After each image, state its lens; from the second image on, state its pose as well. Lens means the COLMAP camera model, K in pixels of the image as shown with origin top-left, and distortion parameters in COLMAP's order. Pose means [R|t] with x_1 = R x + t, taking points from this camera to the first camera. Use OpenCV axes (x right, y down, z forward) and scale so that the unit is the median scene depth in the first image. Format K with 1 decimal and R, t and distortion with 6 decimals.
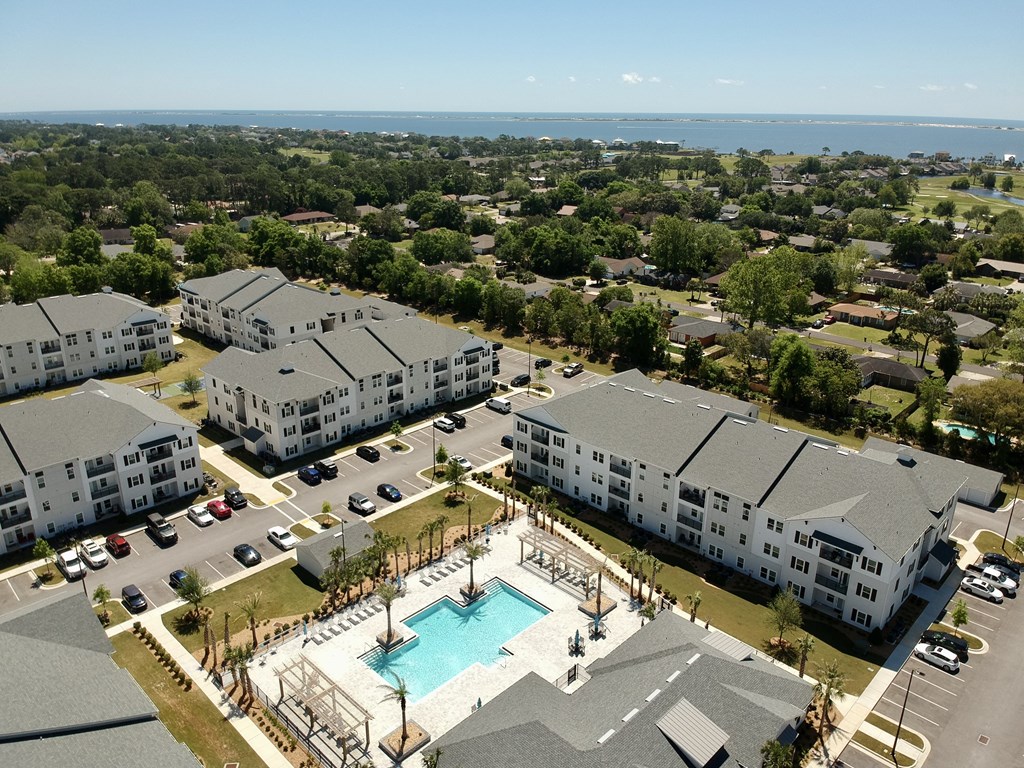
lens RADIAL K [[773.4, 0, 510.7], [0, 773.4, 386.2], [0, 0, 1]] dist [0.020787, -0.046769]
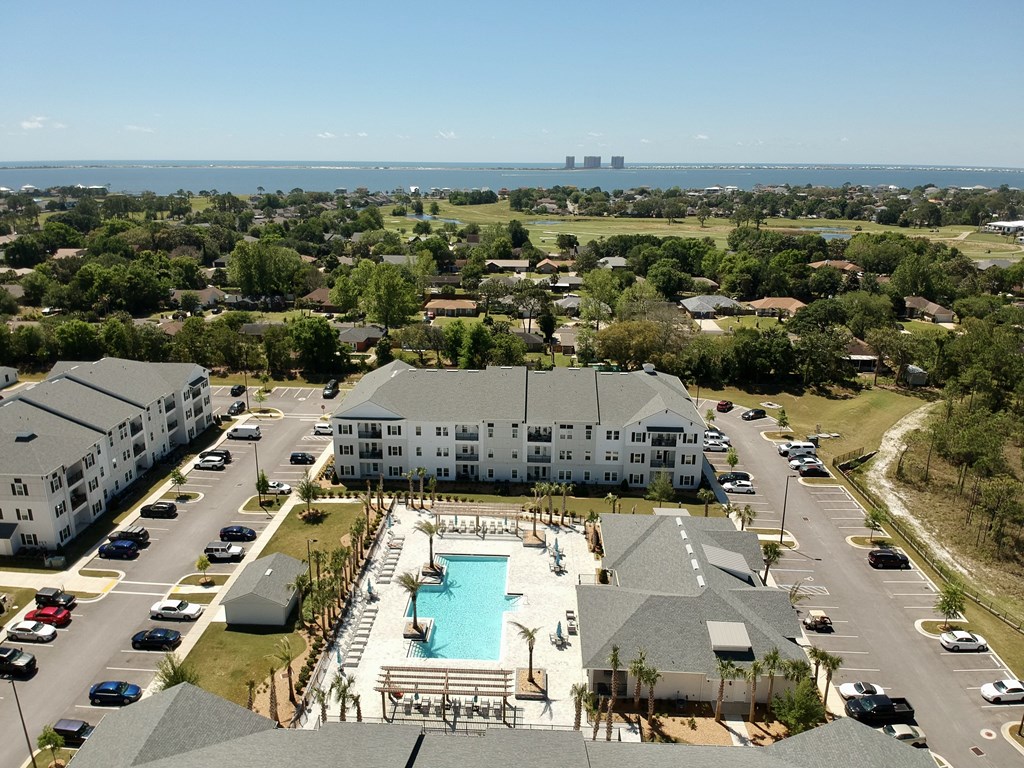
lens RADIAL K [[773.4, 0, 521.2], [0, 773.4, 381.6], [0, 0, 1]] dist [0.020787, -0.046769]
pose [[0.717419, -0.185642, 0.671451, -0.441860], [0.228647, 0.973194, 0.024767, 0.019696], [-0.658050, 0.135757, 0.740635, 0.103724]]
